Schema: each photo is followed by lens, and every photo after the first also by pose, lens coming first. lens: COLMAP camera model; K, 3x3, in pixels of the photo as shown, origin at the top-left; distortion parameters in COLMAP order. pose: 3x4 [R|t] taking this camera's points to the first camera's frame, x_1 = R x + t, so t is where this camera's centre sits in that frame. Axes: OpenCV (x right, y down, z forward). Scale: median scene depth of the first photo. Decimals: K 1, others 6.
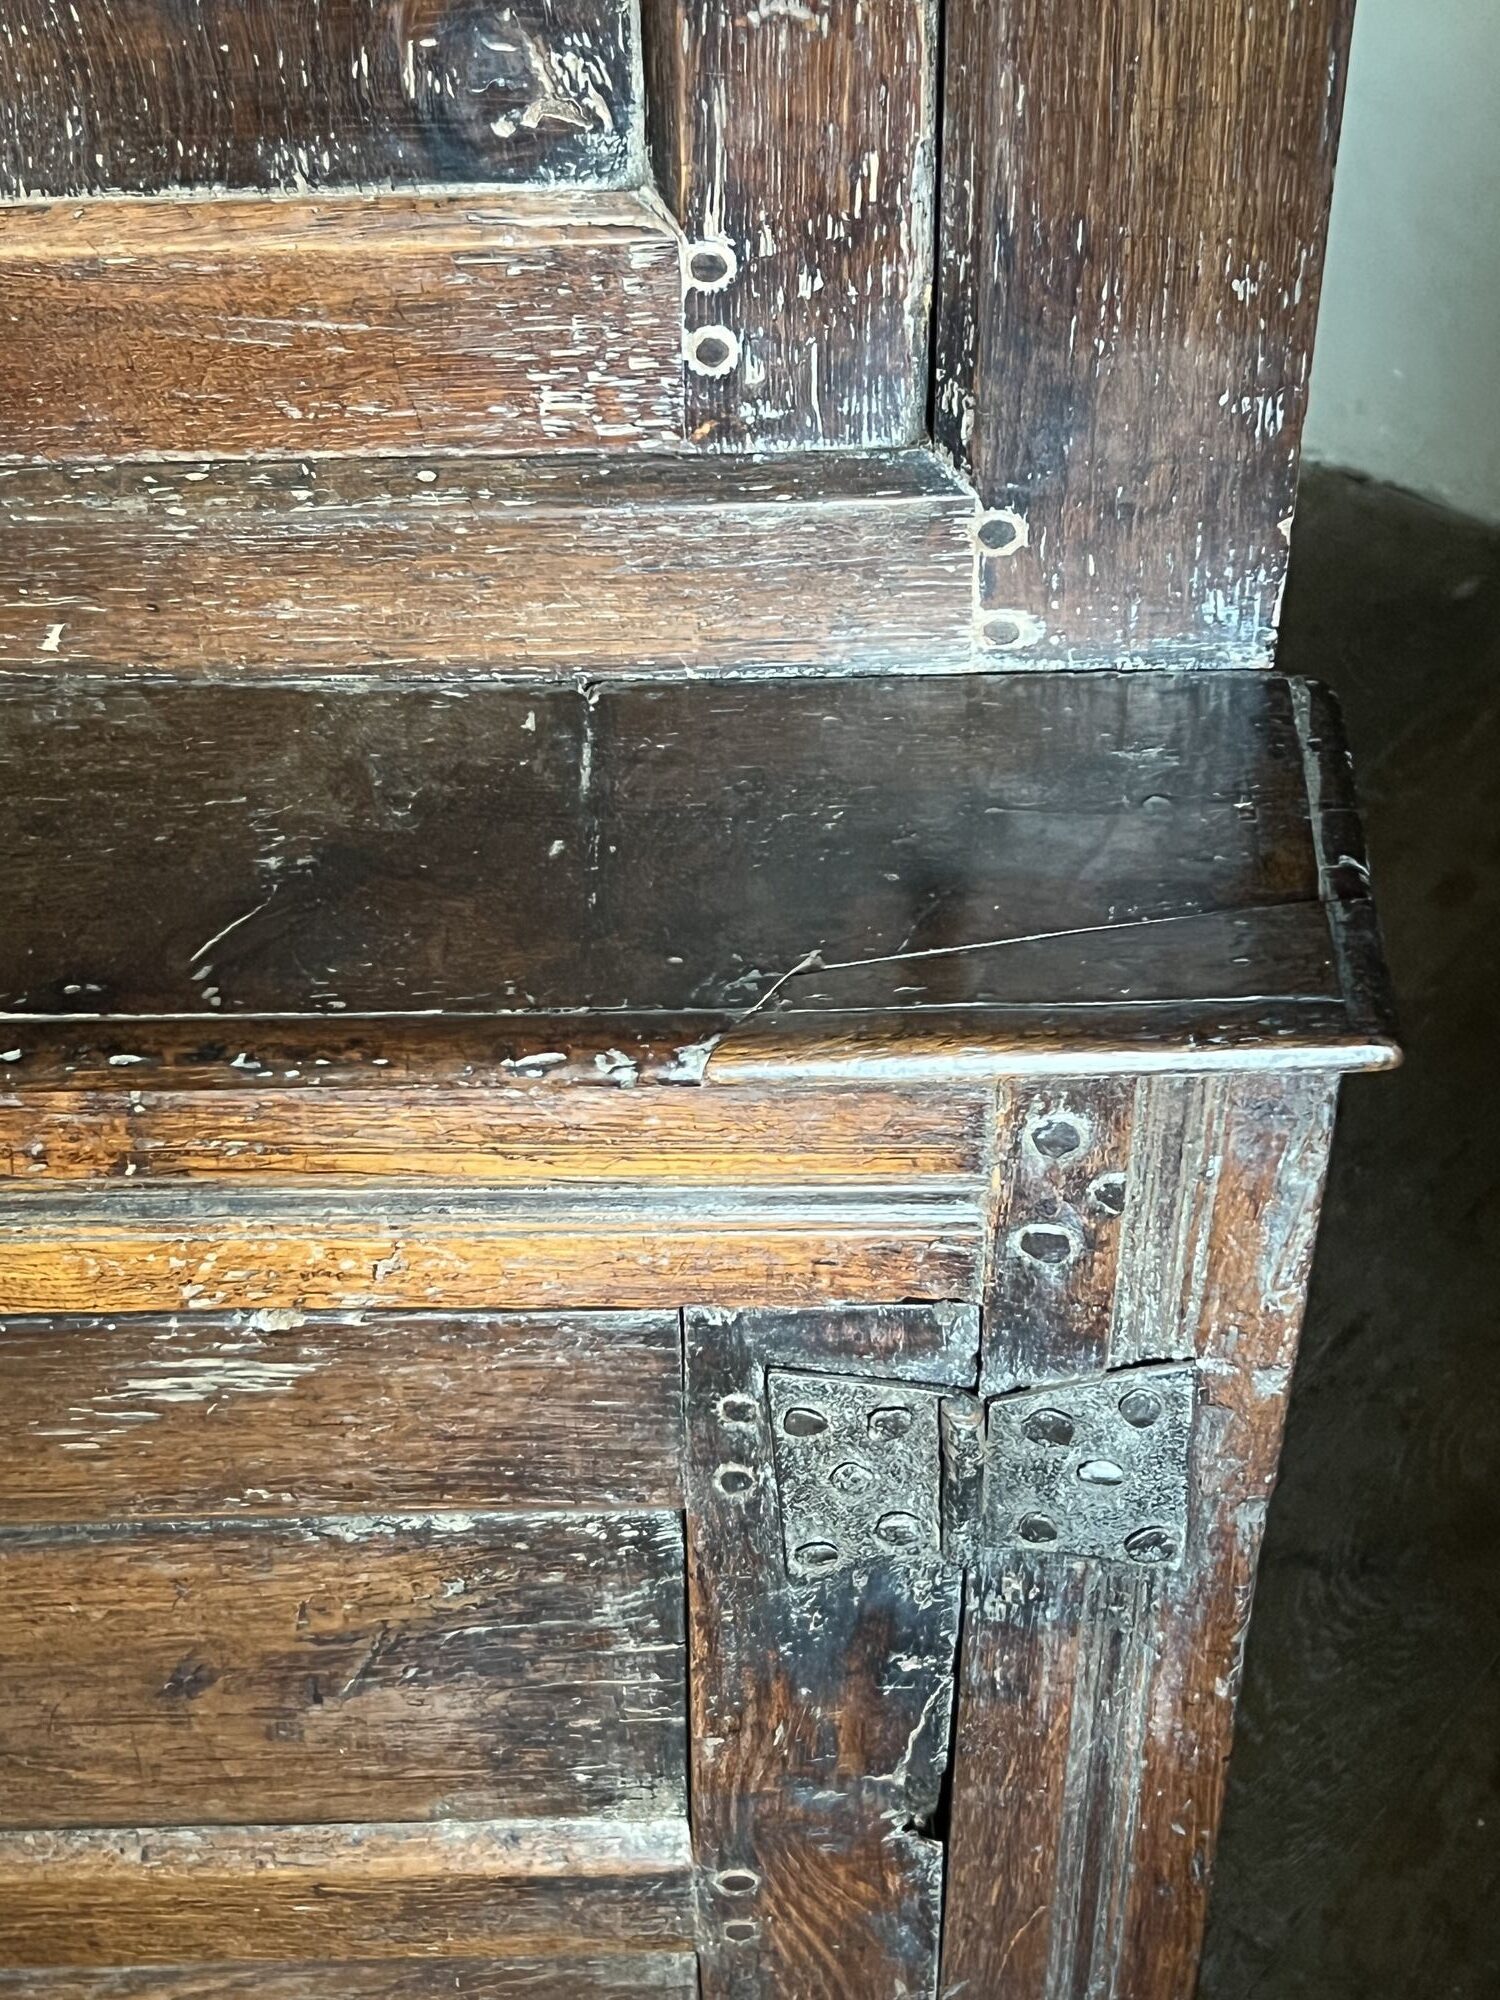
lens RADIAL K [[2993.7, 0, 769.7], [0, 2993.7, 986.4], [0, 0, 1]] dist [0.103551, 0.000000]
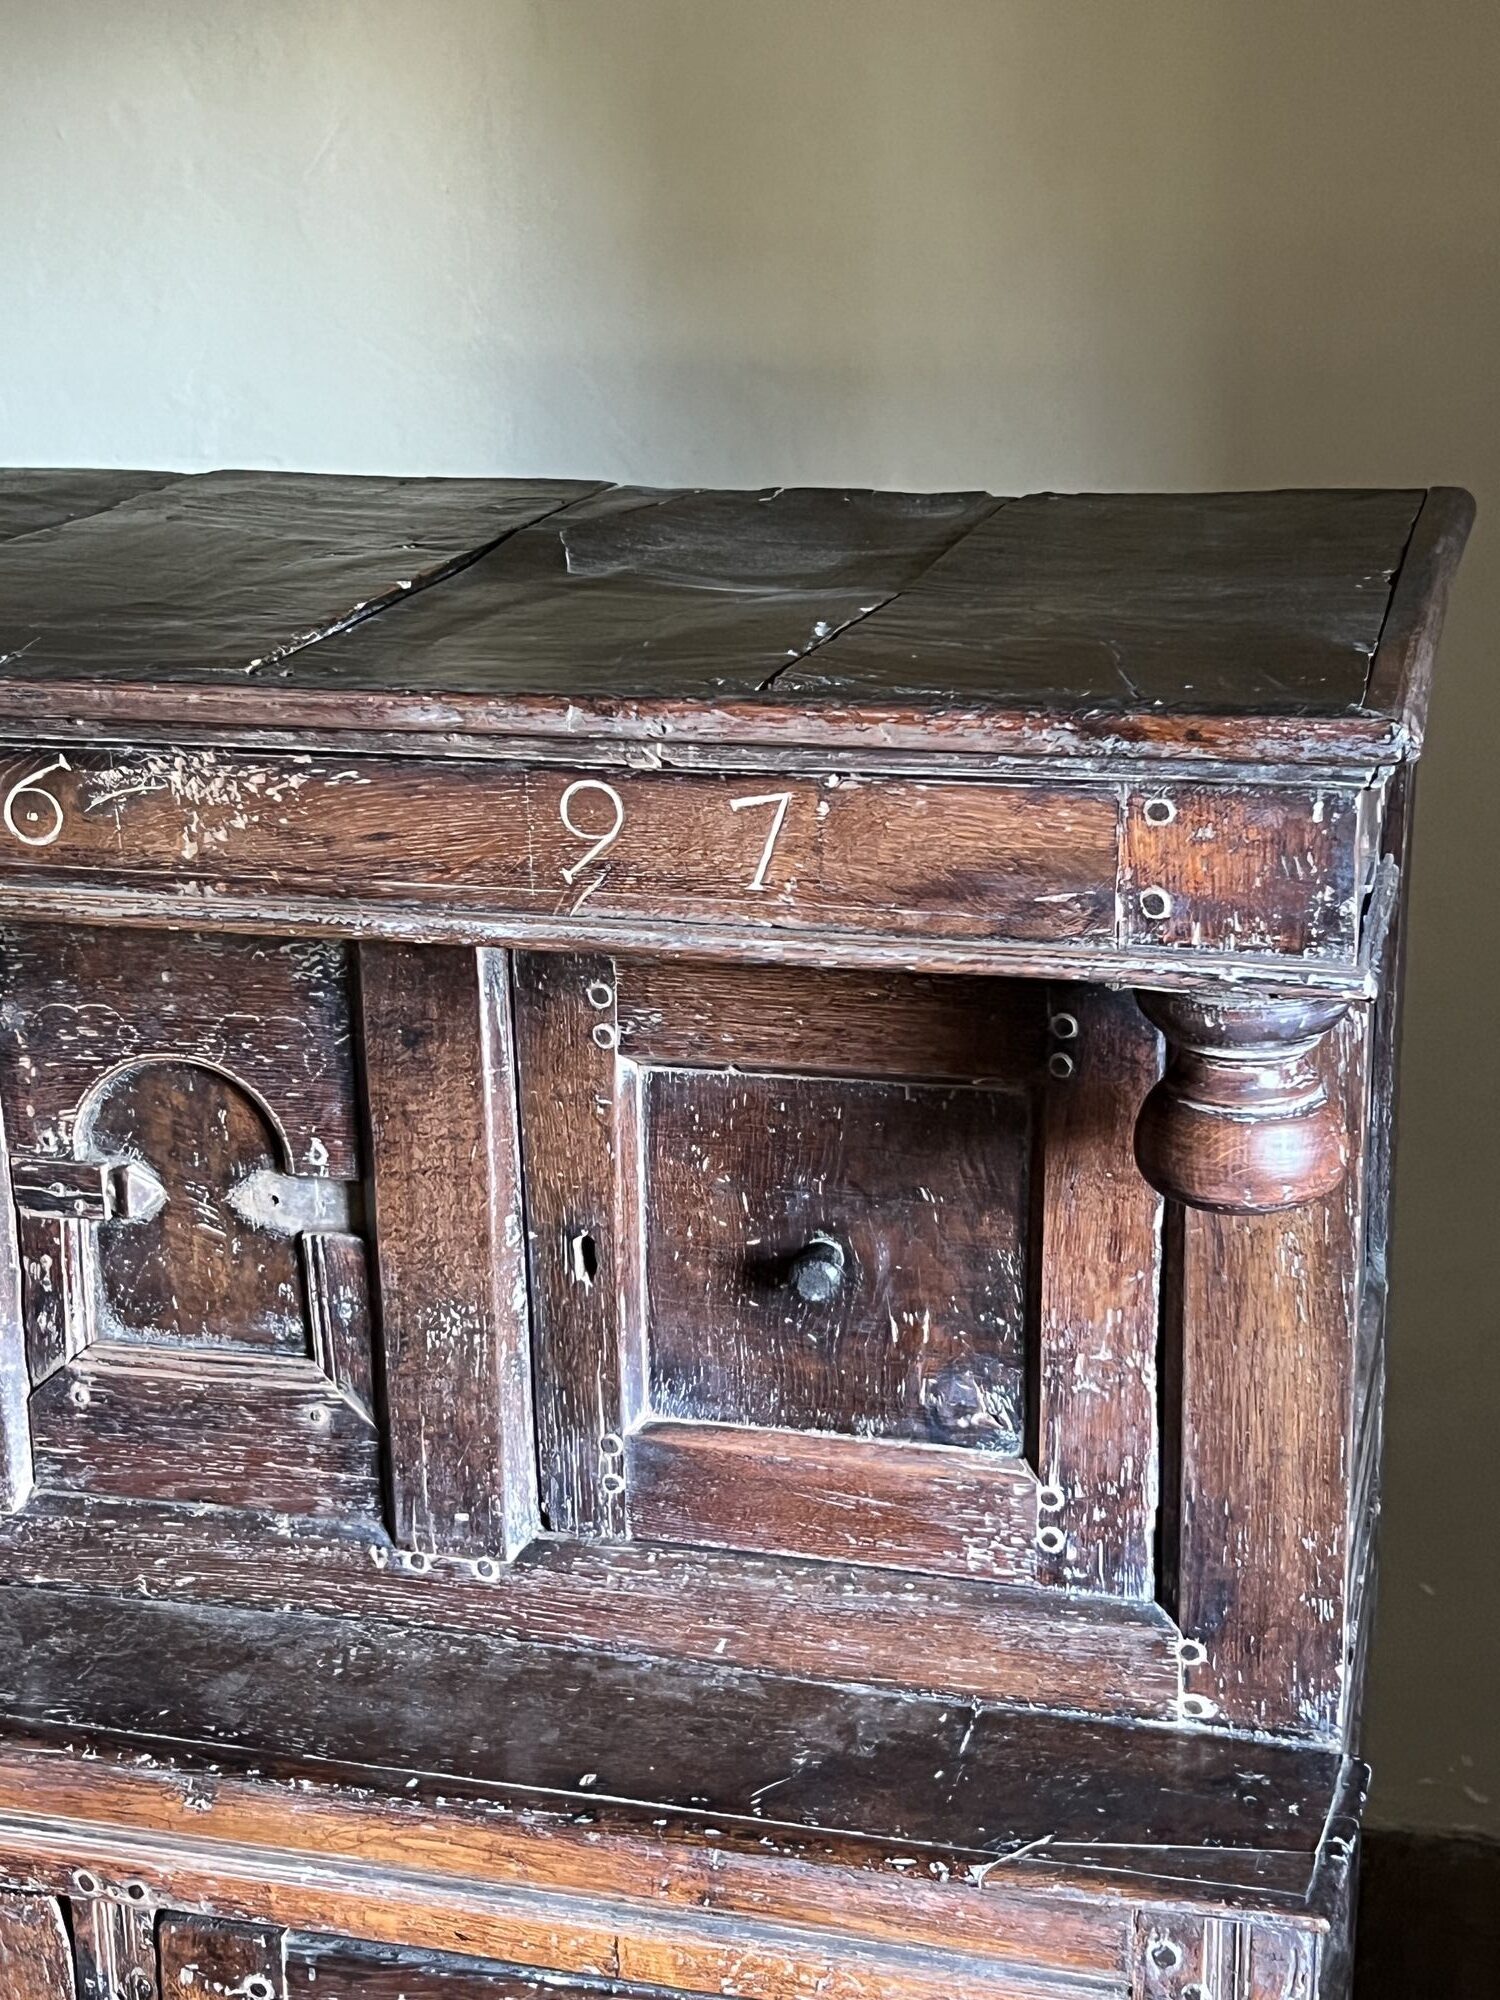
lens RADIAL K [[3065.1, 0, 747.4], [0, 3065.1, 1036.5], [0, 0, 1]] dist [0.140545, 0.000000]
pose [[0.961700, 0.076935, -0.263087, 0.297814], [-0.172776, 0.915266, -0.363920, 0.264656], [0.212796, 0.395436, 0.893503, -1.018877]]
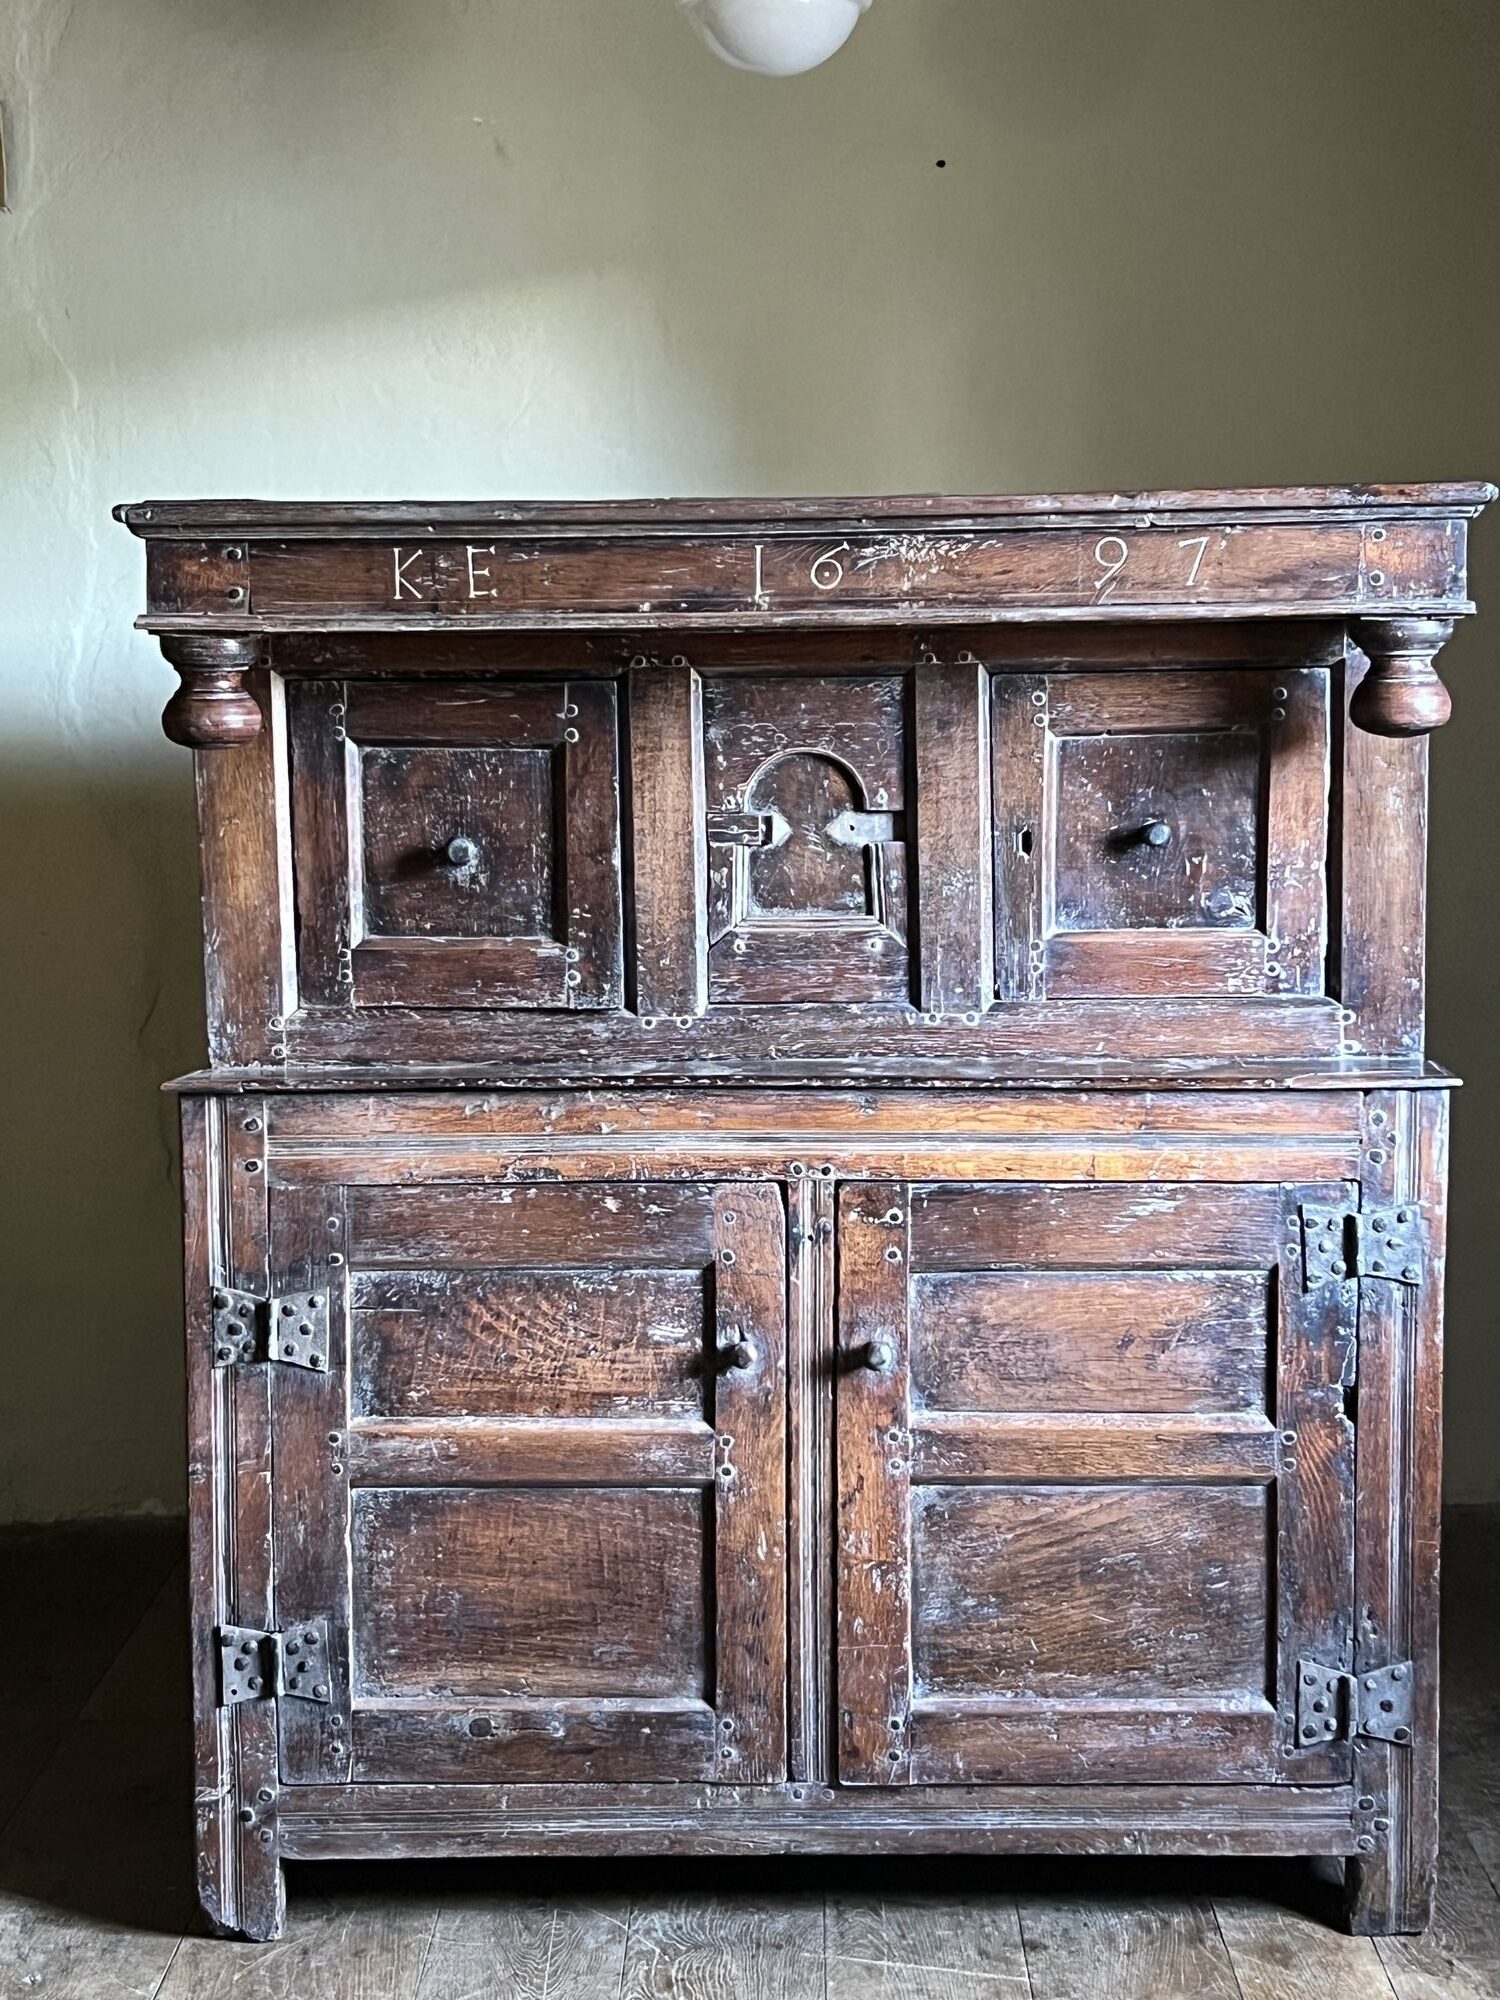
lens RADIAL K [[3065.1, 0, 746.6], [0, 3065.1, 1015.2], [0, 0, 1]] dist [0.140545, 0.000000]
pose [[0.998898, 0.002399, -0.046864, -0.516354], [-0.027784, 0.835052, -0.549470, 2.070719], [0.037816, 0.550166, 0.834198, -2.371178]]
